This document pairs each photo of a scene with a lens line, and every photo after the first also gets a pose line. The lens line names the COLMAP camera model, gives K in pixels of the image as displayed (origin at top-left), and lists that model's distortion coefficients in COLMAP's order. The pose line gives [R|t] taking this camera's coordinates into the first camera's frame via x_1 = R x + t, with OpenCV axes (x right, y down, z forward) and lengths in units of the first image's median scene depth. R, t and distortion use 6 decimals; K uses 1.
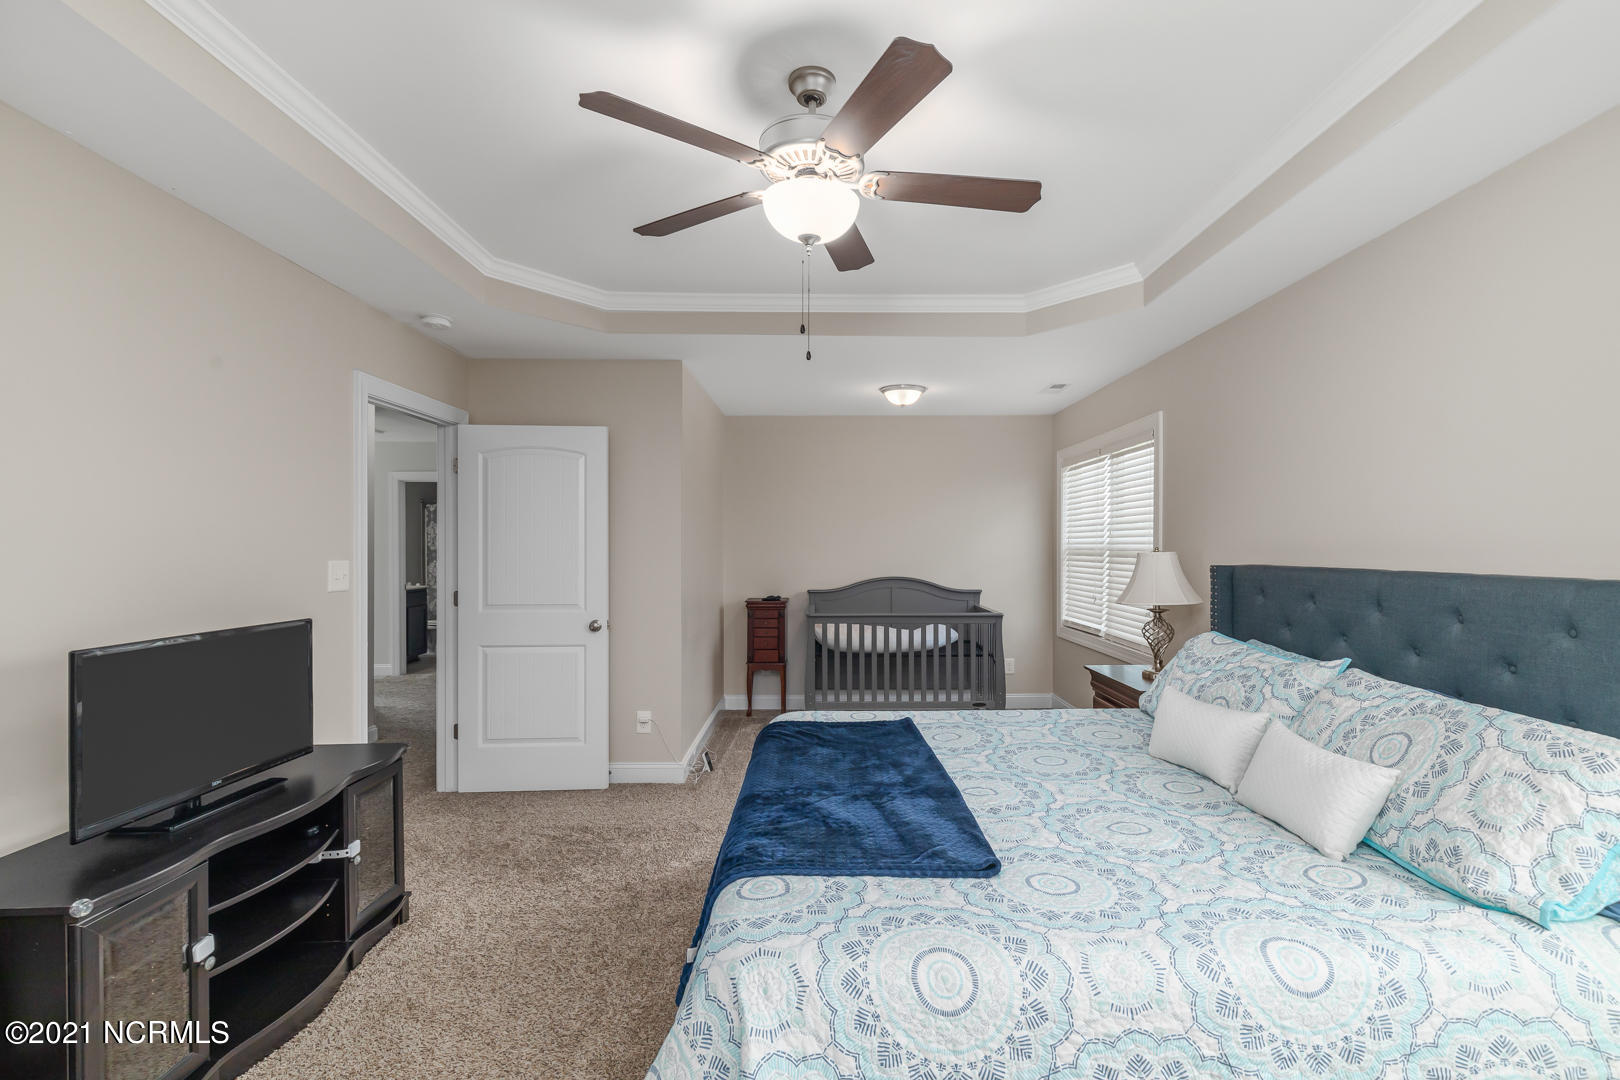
lens RADIAL K [[722.1, 0, 829.0], [0, 722.1, 545.8], [0, 0, 1]] dist [0.011904, -0.005283]
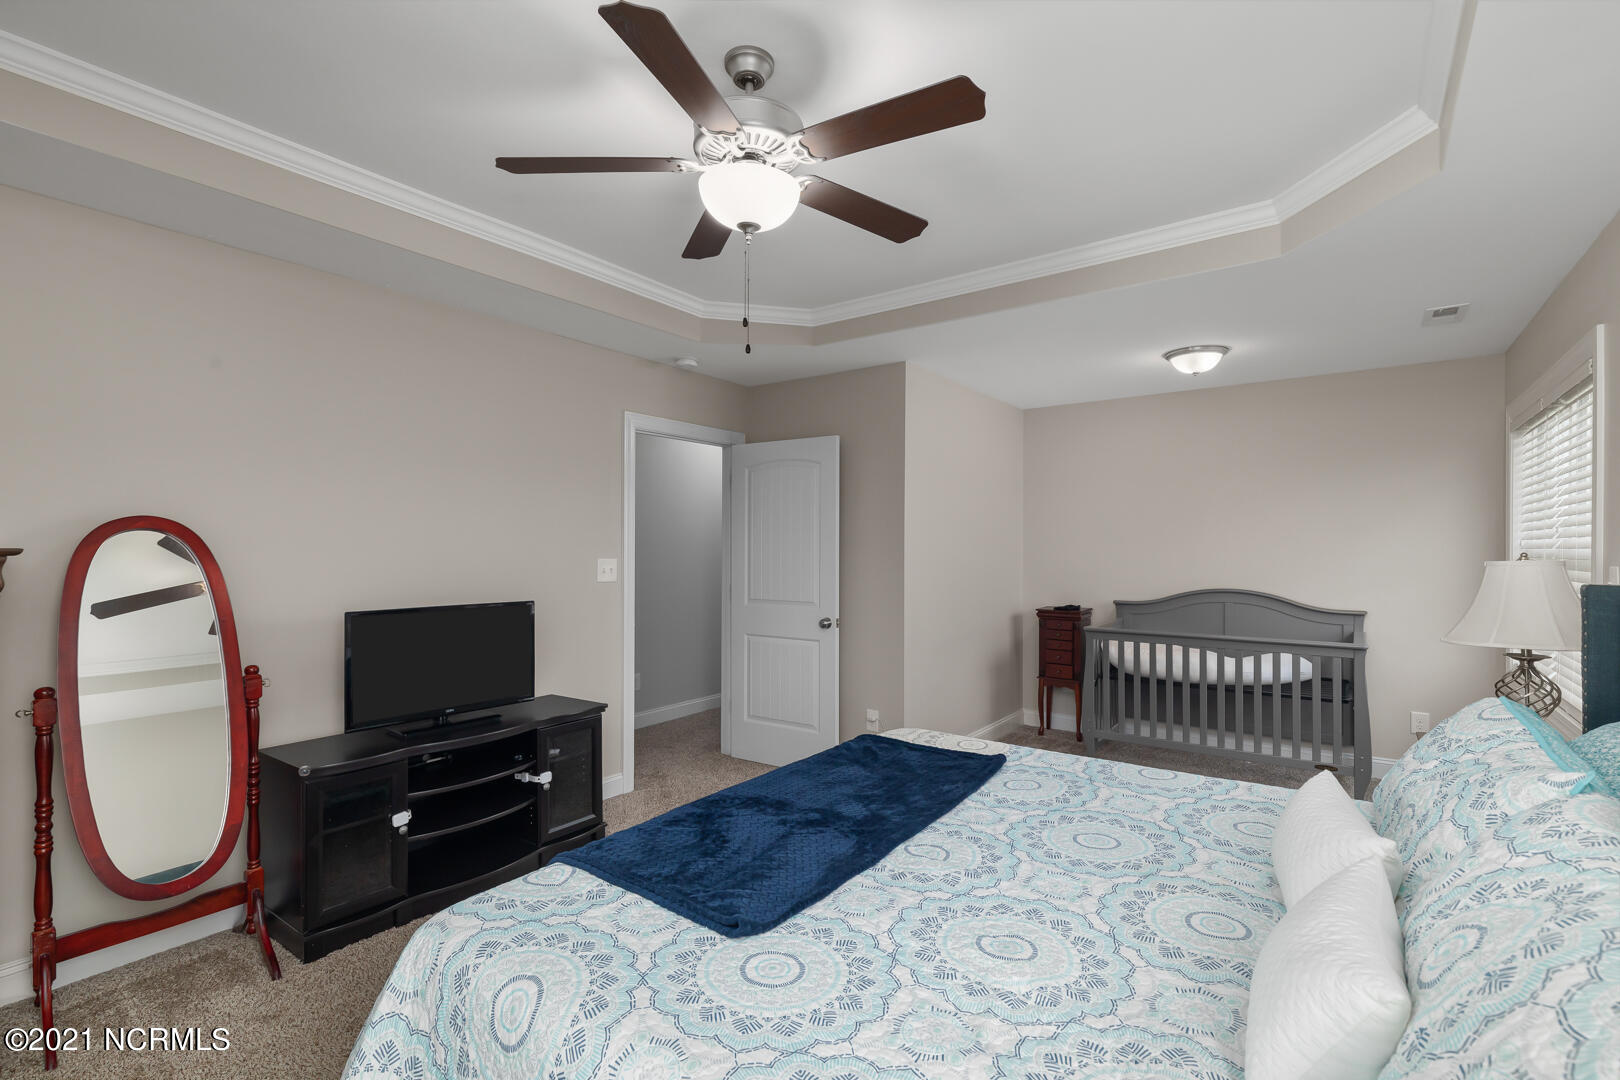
lens RADIAL K [[722.1, 0, 829.0], [0, 722.1, 545.8], [0, 0, 1]] dist [0.011904, -0.005283]
pose [[0.803668, 0.001239, -0.595076, 0.408975], [-0.004805, 0.999979, -0.004406, 0.001464], [0.595058, 0.006400, 0.803657, 0.191752]]
